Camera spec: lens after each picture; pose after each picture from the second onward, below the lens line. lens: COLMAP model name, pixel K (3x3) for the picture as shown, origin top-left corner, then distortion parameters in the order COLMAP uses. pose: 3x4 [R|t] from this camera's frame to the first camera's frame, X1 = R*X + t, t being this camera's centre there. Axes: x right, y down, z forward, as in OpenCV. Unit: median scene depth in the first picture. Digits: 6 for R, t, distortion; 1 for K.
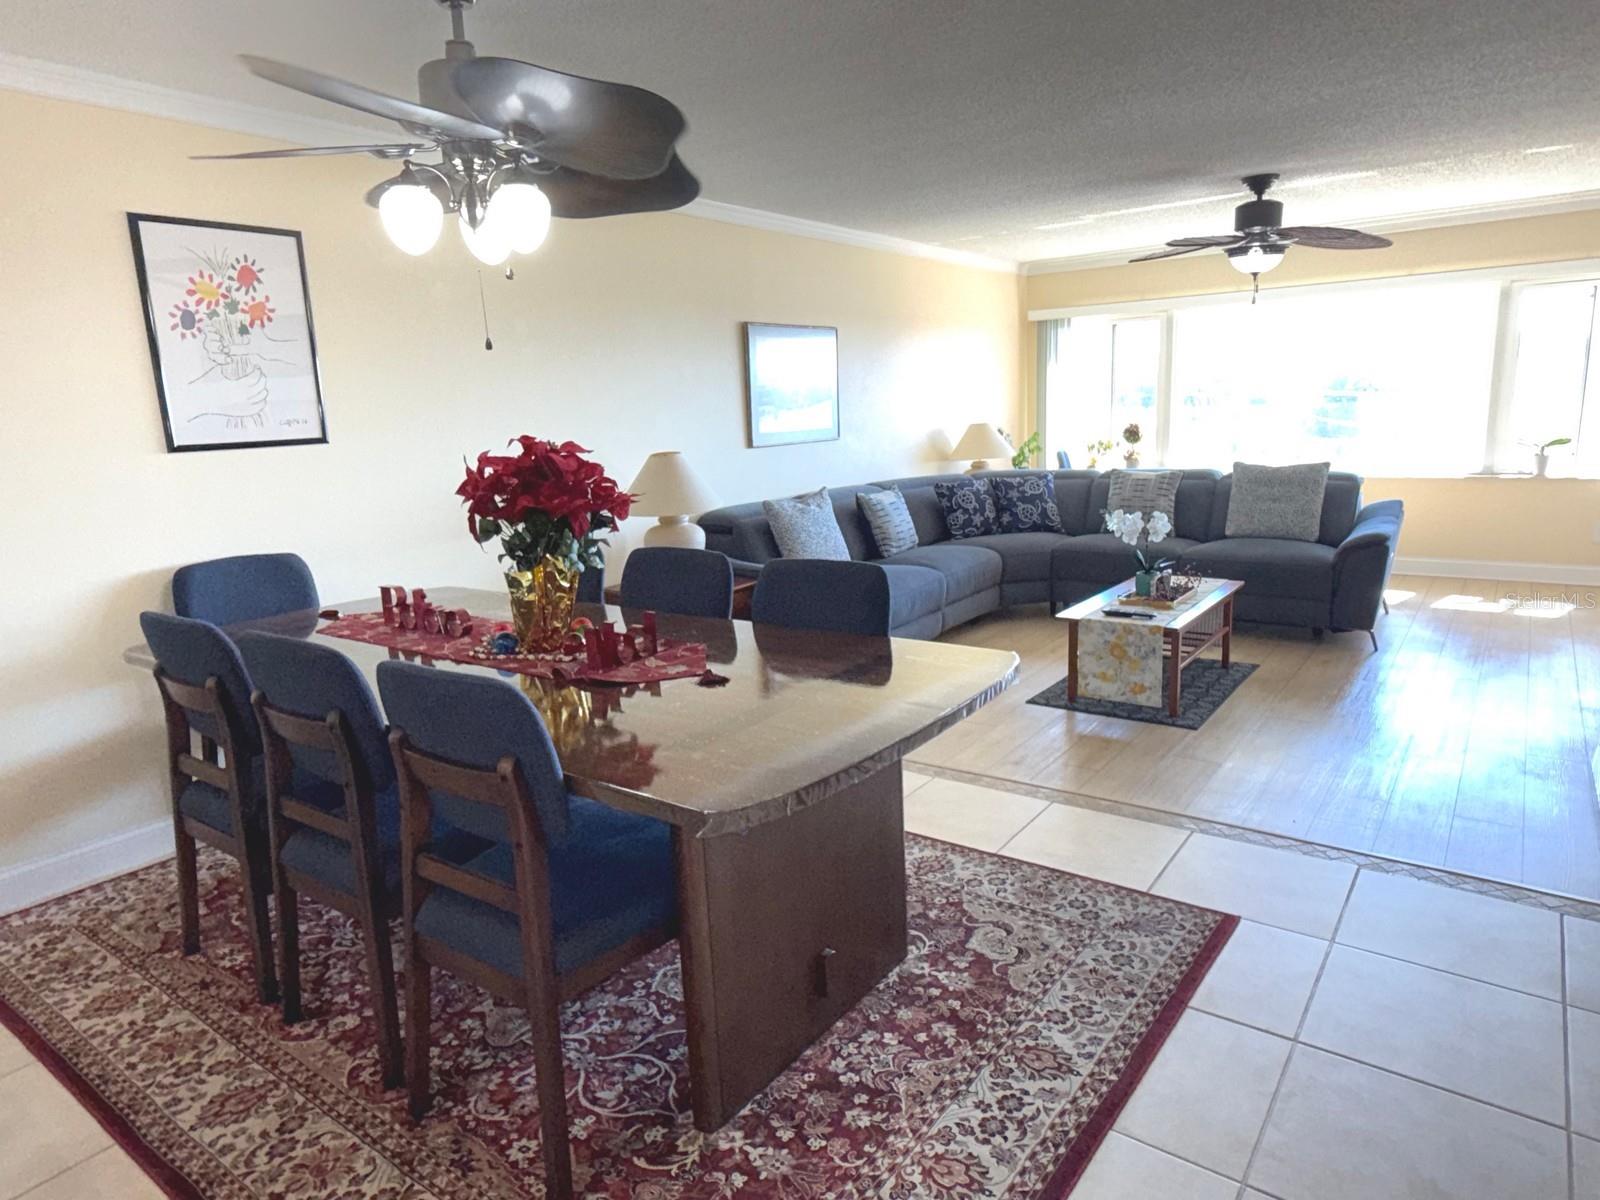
lens RADIAL K [[974.7, 0, 804.5], [0, 974.7, 607.9], [0, 0, 1]] dist [-0.002278, 0.000747]
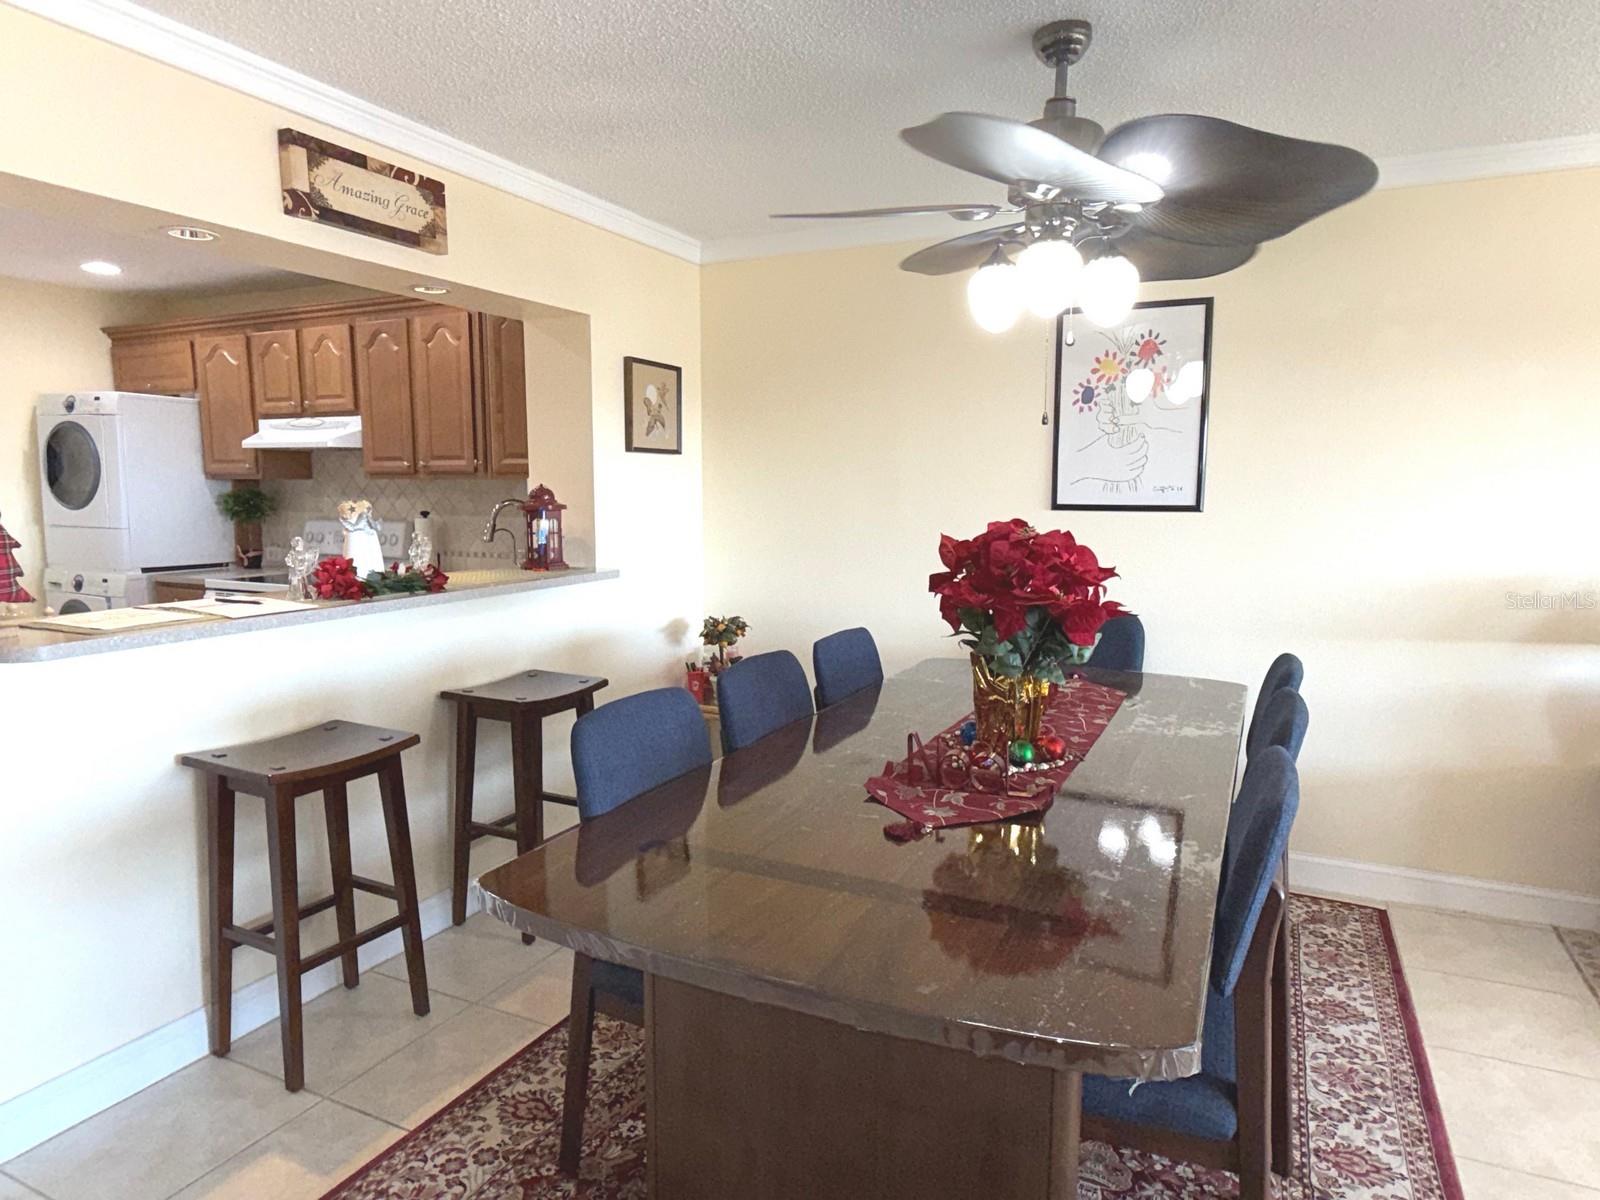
lens RADIAL K [[974.7, 0, 805.1], [0, 974.7, 597.0], [0, 0, 1]] dist [-0.002278, 0.000747]
pose [[0.179850, 0.152472, -0.971806, 0.423969], [-0.212728, 0.970566, 0.112908, -0.123720], [0.960417, 0.186424, 0.206991, 0.482817]]
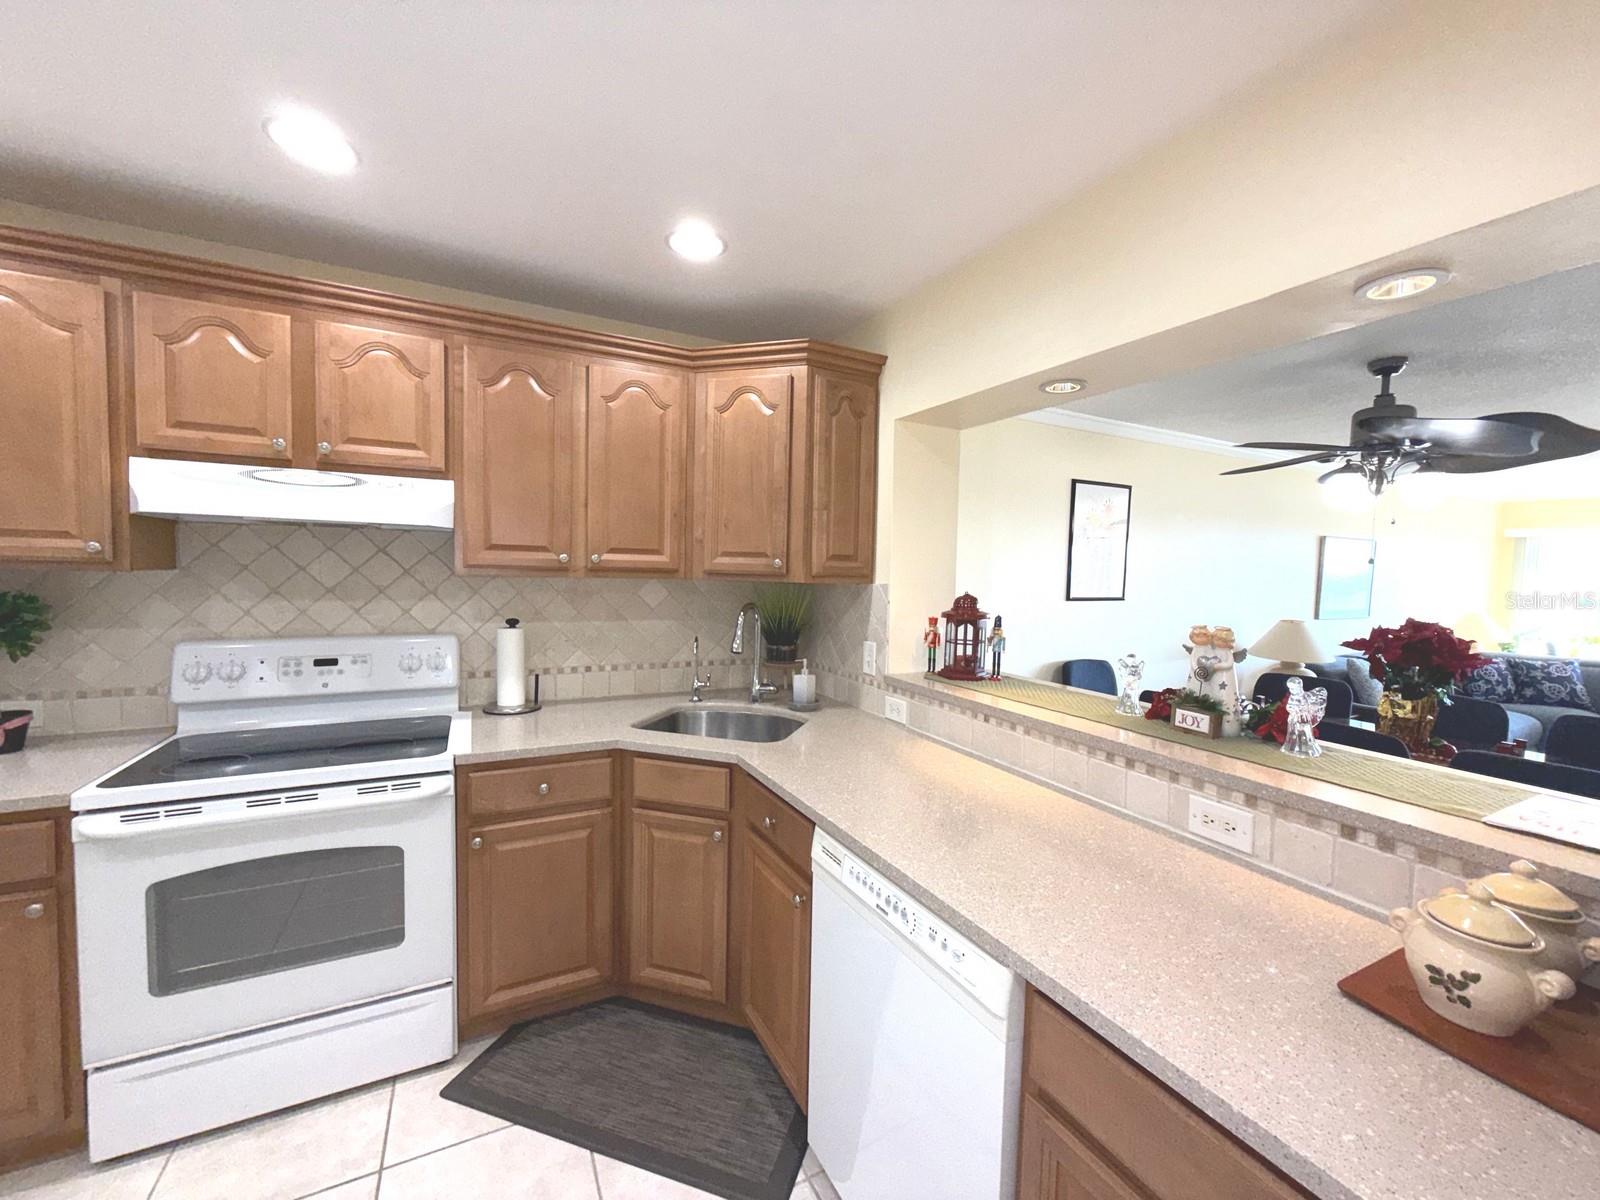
lens RADIAL K [[647.2, 0, 806.0], [0, 647.2, 599.8], [0, 0, 1]] dist [-0.002162, -0.000164]
pose [[0.896334, 0.083832, -0.435382, -0.542057], [-0.149313, 0.981679, -0.118373, 0.057085], [0.417482, 0.171110, 0.892429, -0.303730]]
